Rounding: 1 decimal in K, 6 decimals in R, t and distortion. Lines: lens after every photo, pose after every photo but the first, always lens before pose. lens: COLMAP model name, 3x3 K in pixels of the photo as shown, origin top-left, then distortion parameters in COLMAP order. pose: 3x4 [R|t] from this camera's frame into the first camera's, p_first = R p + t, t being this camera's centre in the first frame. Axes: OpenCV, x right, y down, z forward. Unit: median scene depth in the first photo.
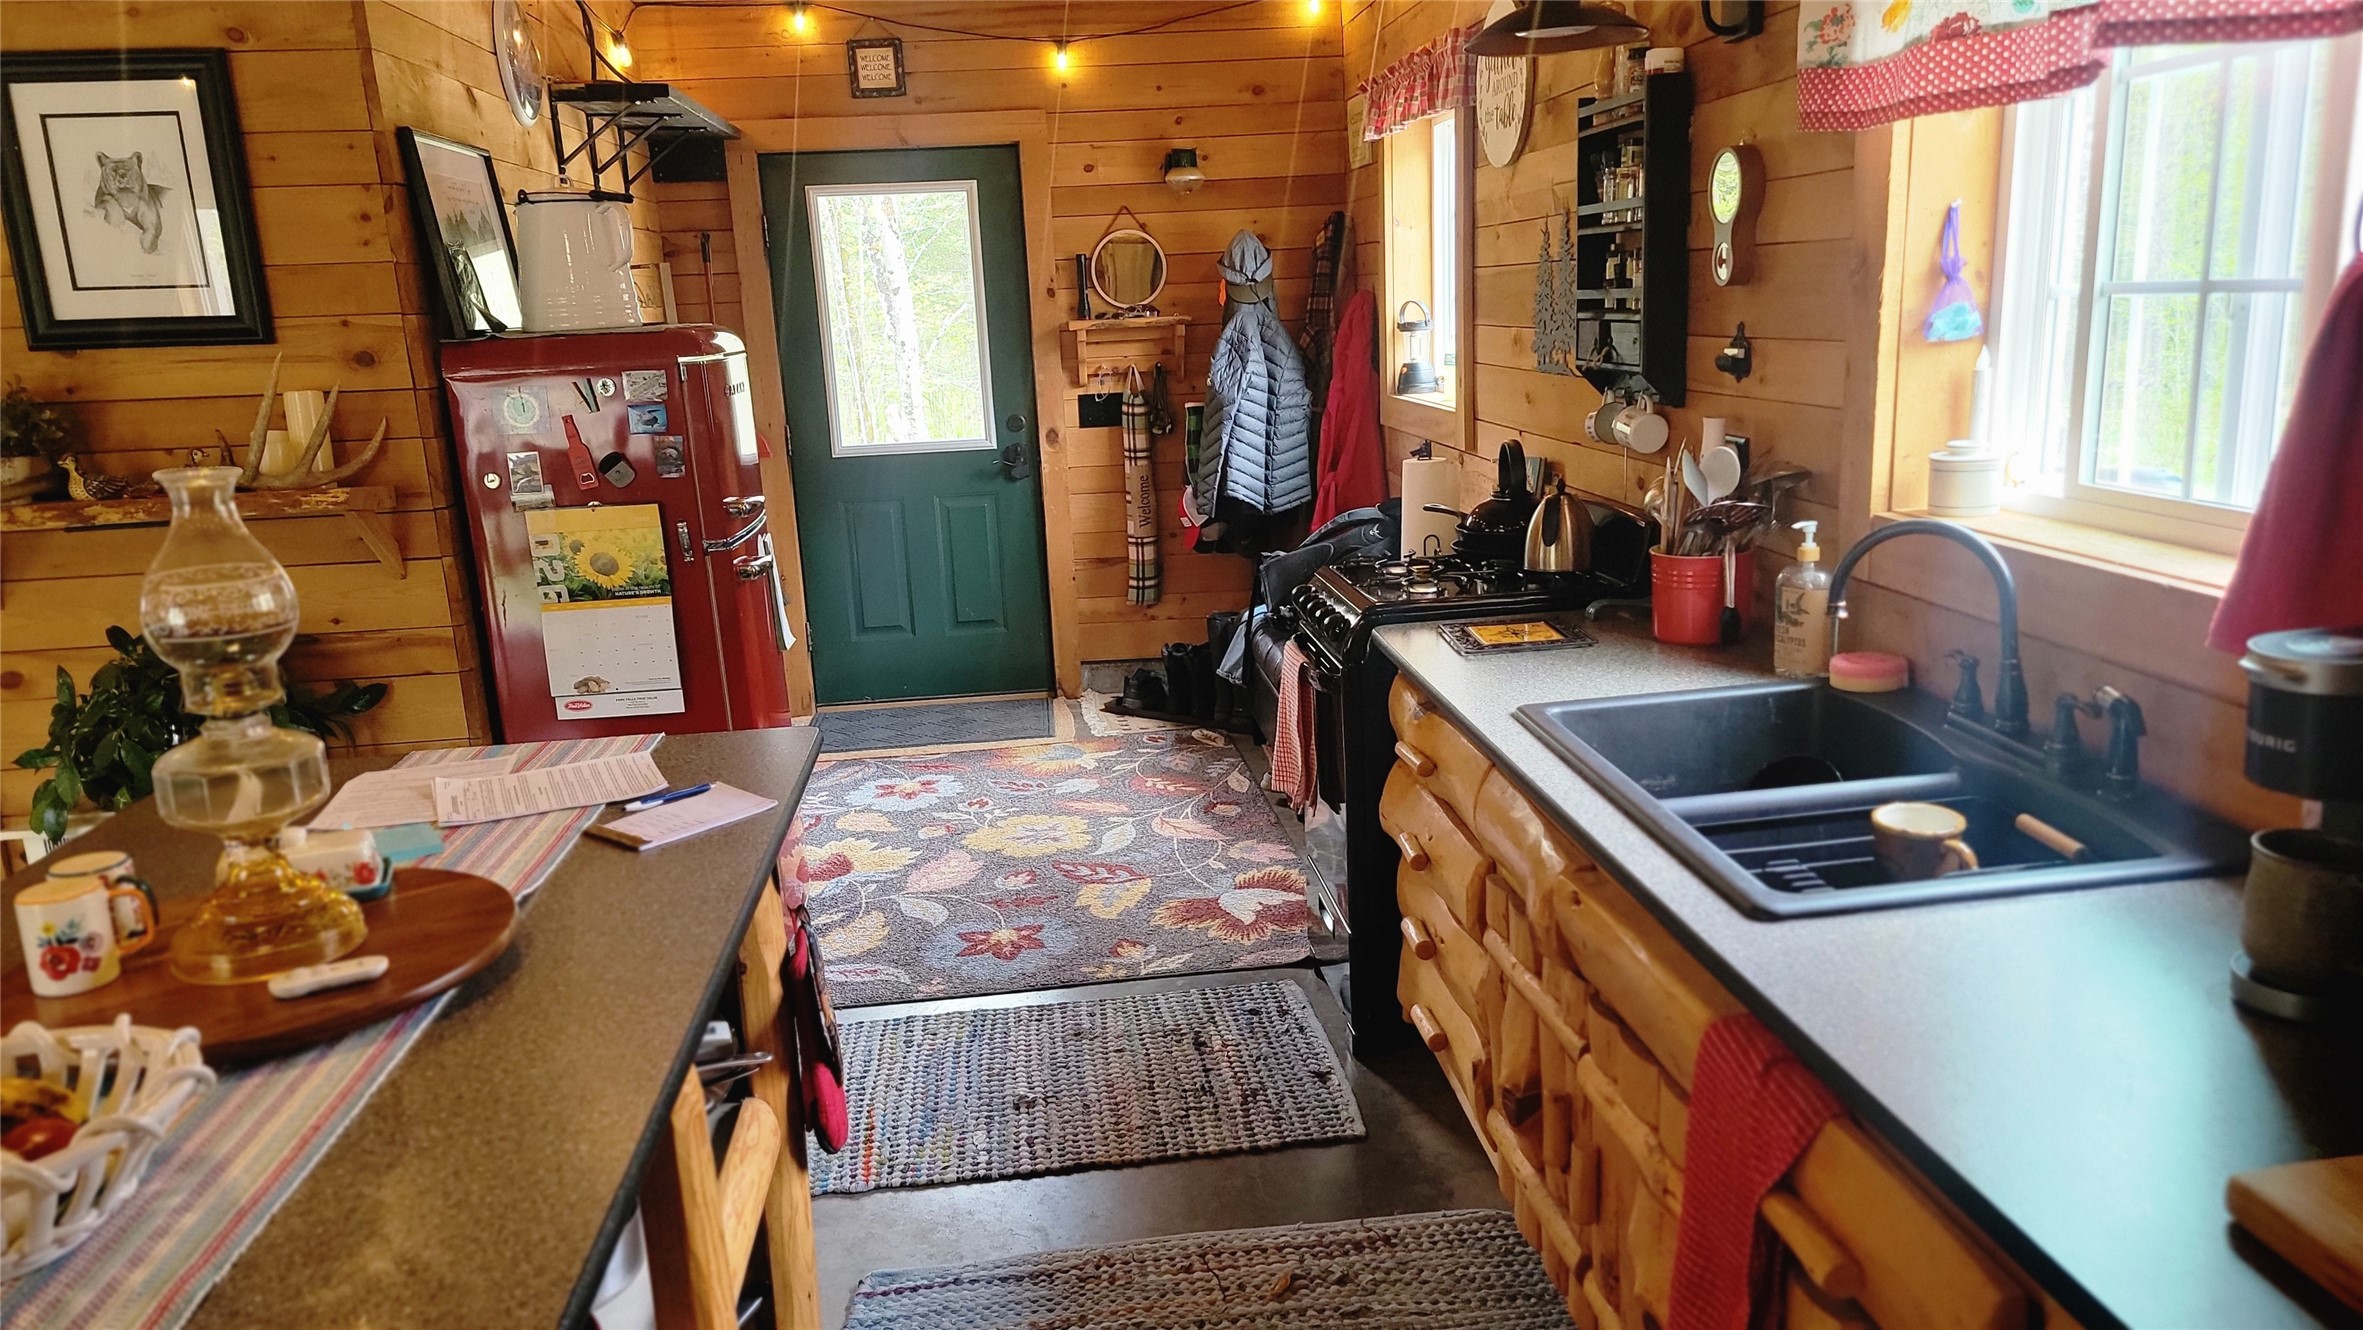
lens RADIAL K [[1604.5, 0, 1201.9], [0, 1604.5, 668.5], [0, 0, 1]] dist [0.037711, -0.032402]
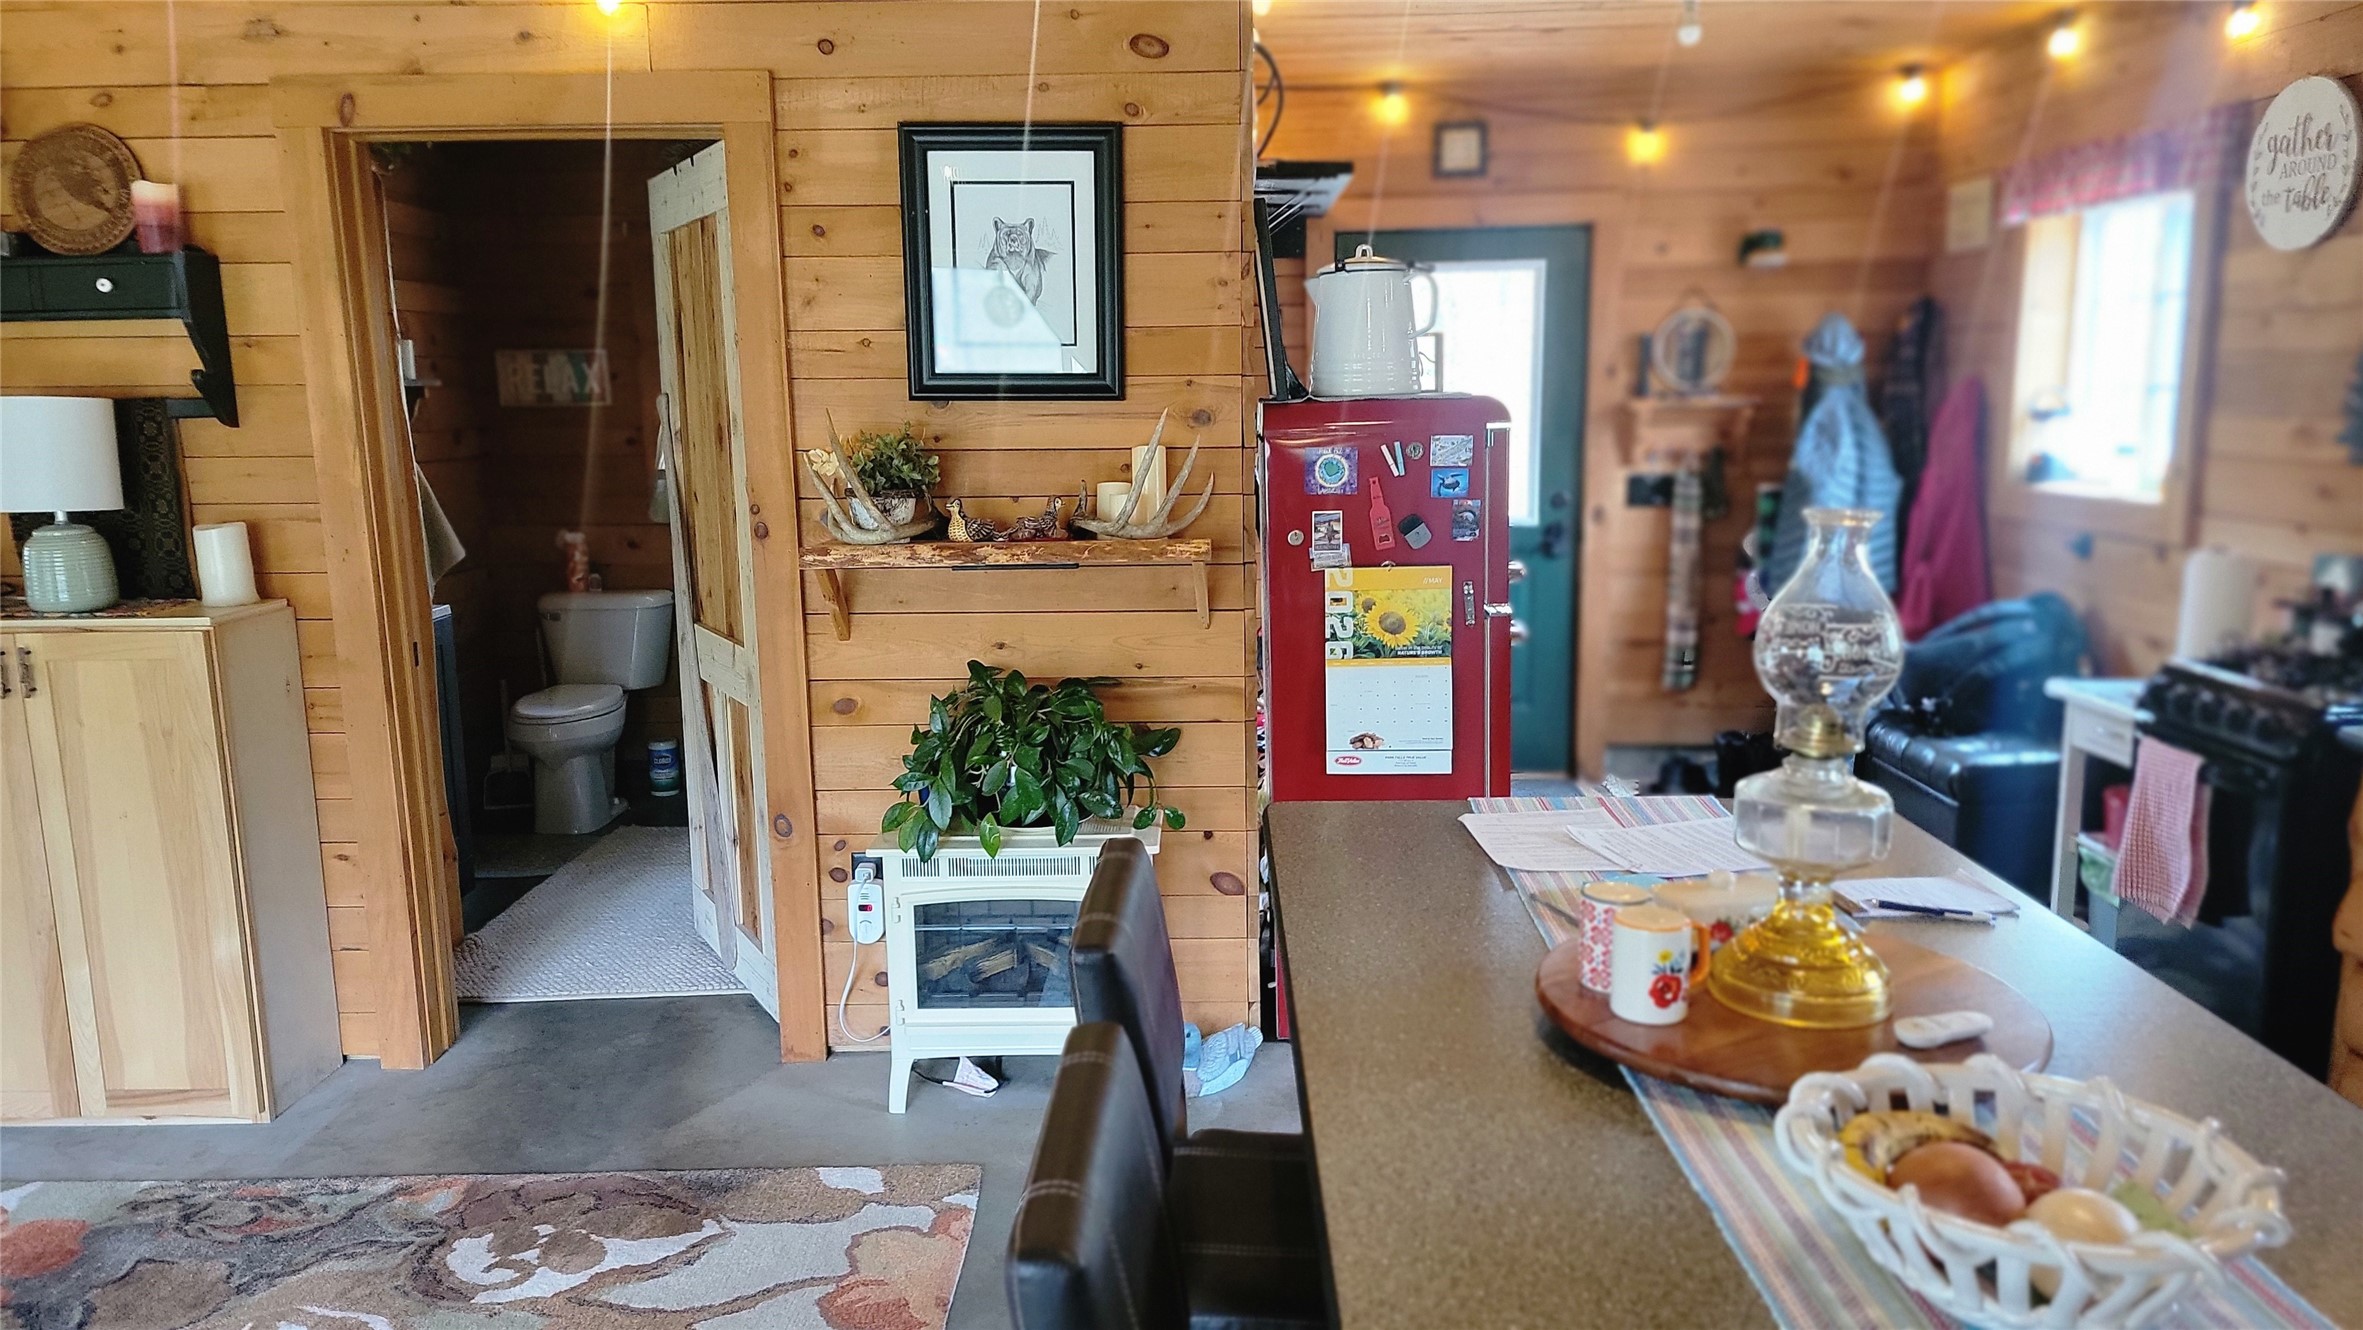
lens RADIAL K [[1604.5, 0, 1188.4], [0, 1604.5, 673.6], [0, 0, 1]] dist [0.037711, -0.032402]
pose [[0.990683, 0.050680, -0.126405, -0.253475], [-0.056639, 0.997425, -0.044001, 0.012907], [0.123850, 0.050750, 0.991002, -0.011964]]
